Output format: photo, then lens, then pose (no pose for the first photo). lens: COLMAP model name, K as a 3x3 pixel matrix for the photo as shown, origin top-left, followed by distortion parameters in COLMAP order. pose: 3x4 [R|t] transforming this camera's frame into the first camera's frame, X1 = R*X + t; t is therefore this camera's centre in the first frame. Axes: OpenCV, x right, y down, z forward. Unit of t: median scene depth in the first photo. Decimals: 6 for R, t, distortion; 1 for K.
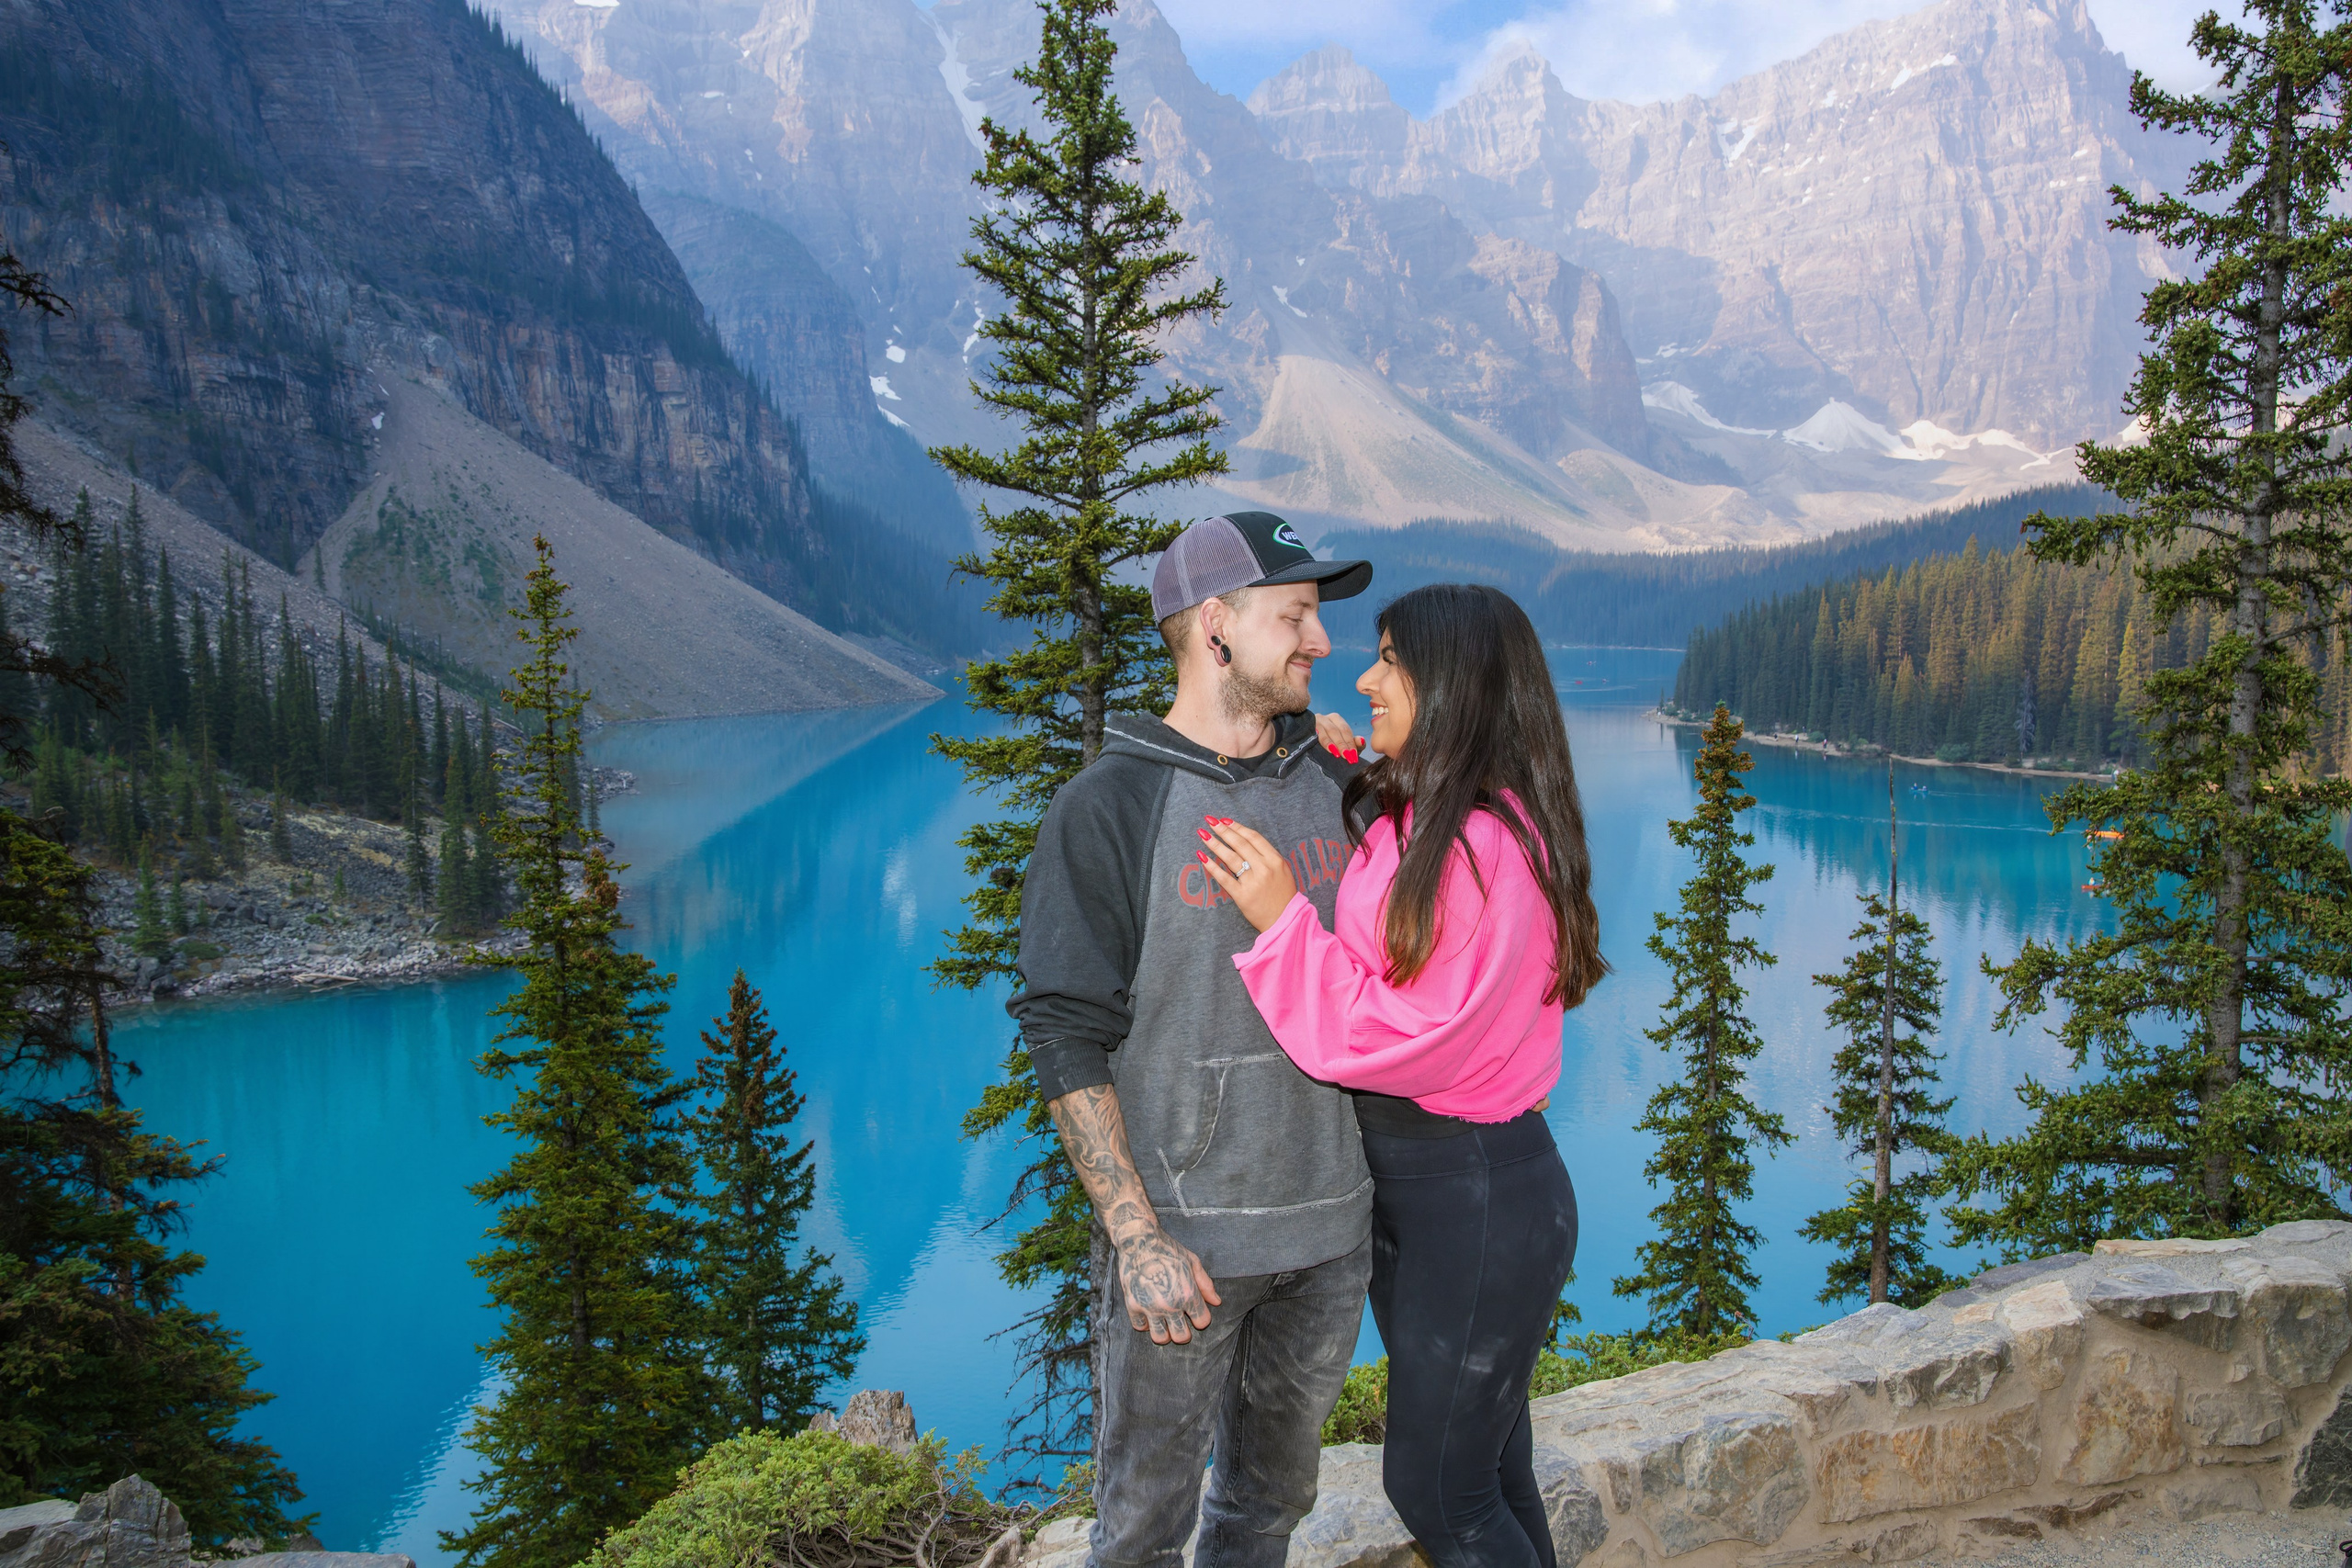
lens RADIAL K [[1911.4, 0, 1176.0], [0, 1911.4, 784.0], [0, 0, 1]] dist [-0.104411, 0.084151]
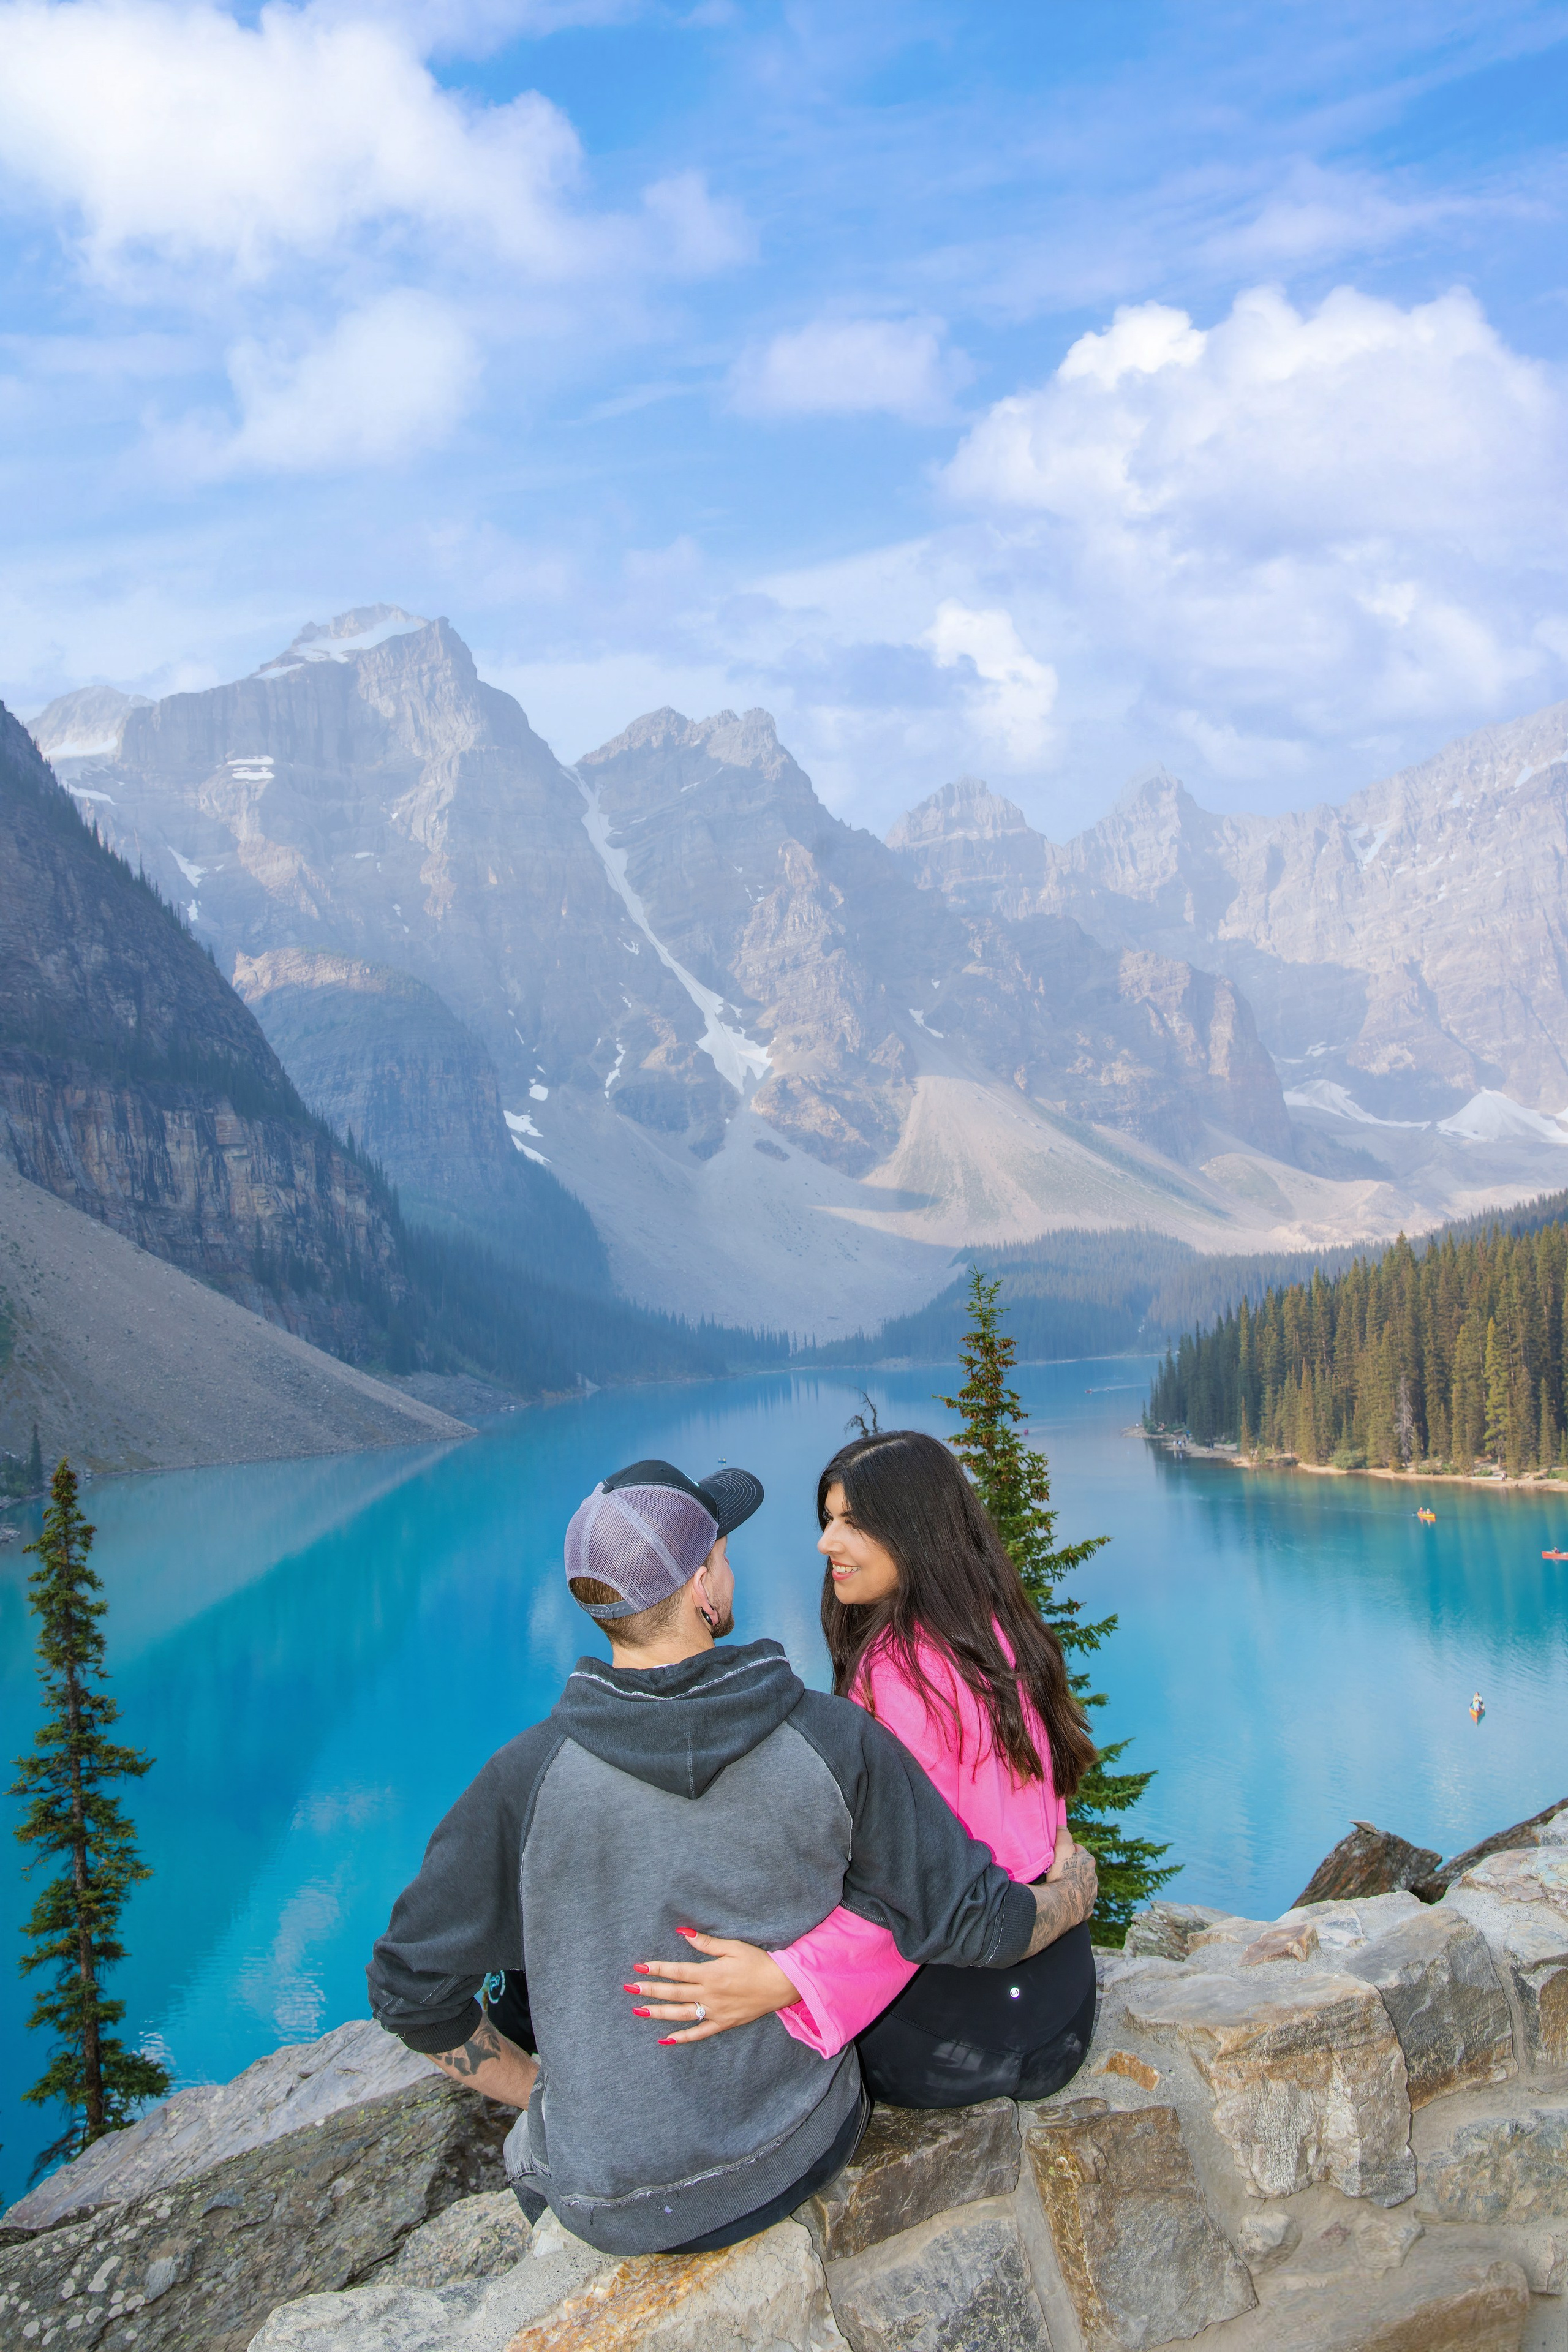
lens RADIAL K [[1911.5, 0, 783.1], [0, 1911.5, 1179.4], [0, 0, 1]] dist [-0.104411, 0.084151]
pose [[0.998093, -0.046595, -0.040488, 0.068339], [0.039087, 0.984719, -0.169706, -0.001871], [0.047777, 0.167800, 0.984663, 0.002531]]
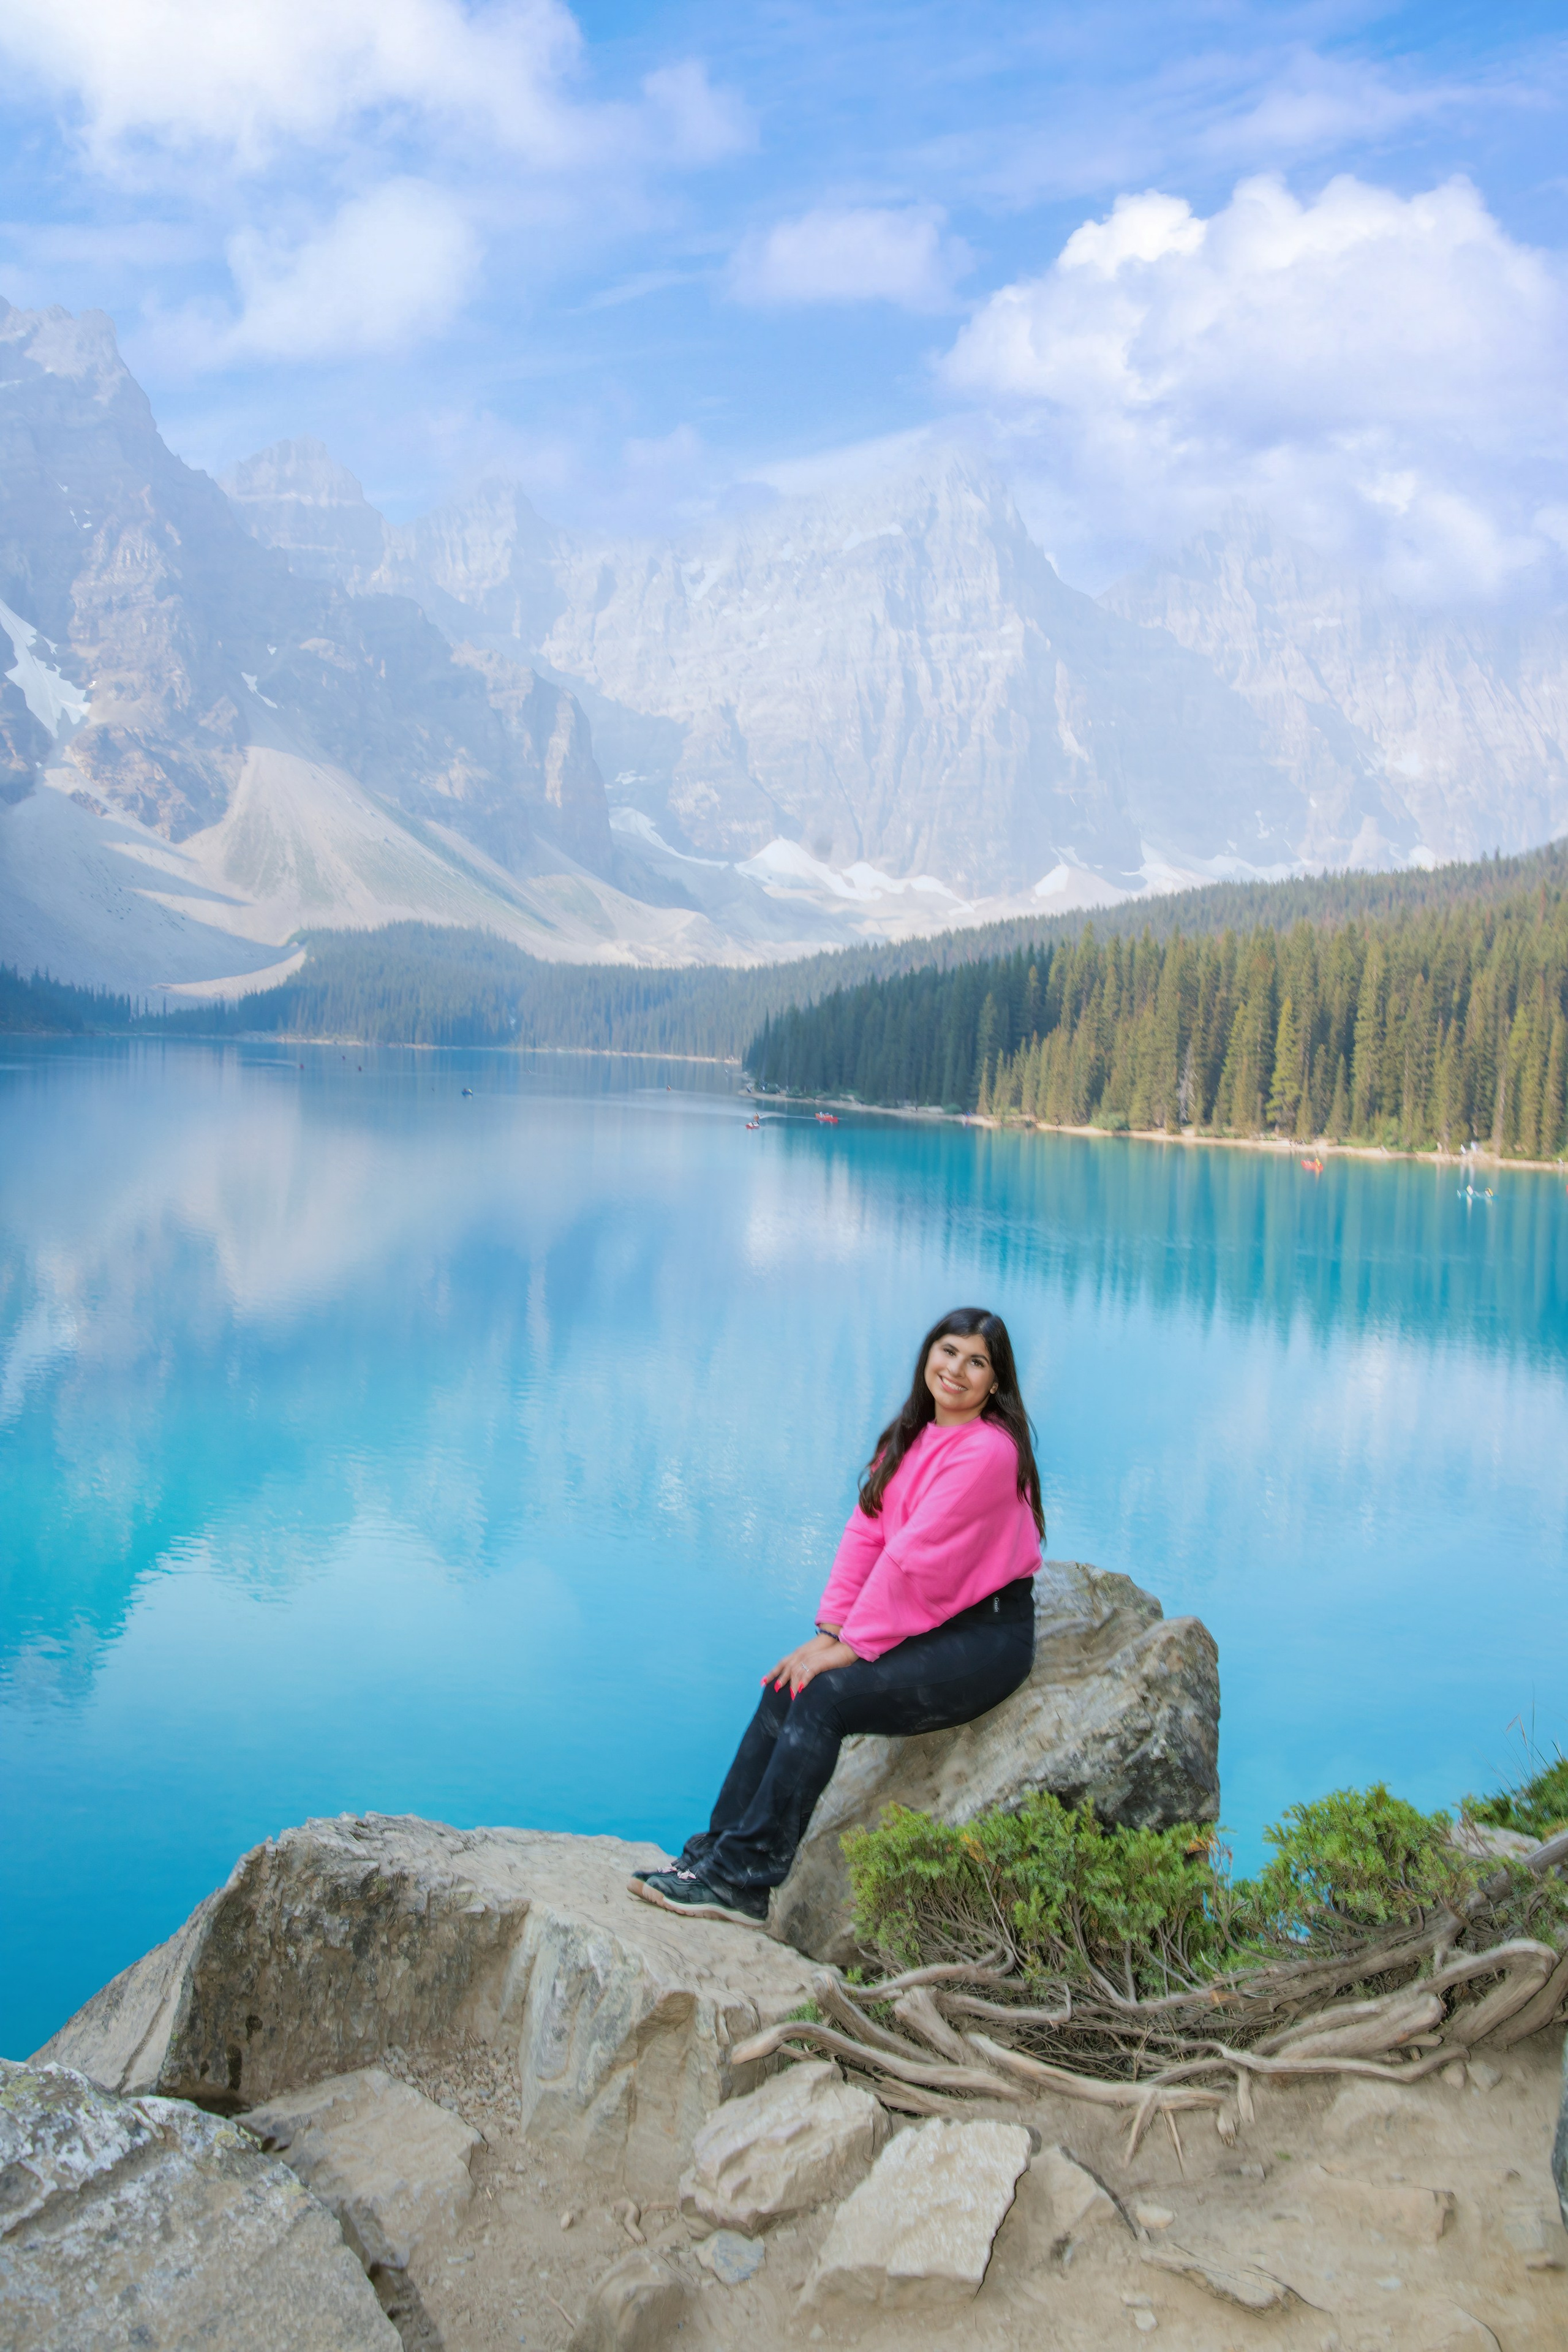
lens RADIAL K [[1911.5, 0, 783.1], [0, 1911.5, 1179.4], [0, 0, 1]] dist [-0.104411, 0.084151]
pose [[0.938910, 0.024331, 0.343302, -0.043221], [-0.020009, 0.999670, -0.016126, 0.013975], [-0.343581, 0.008272, 0.939087, 0.036438]]
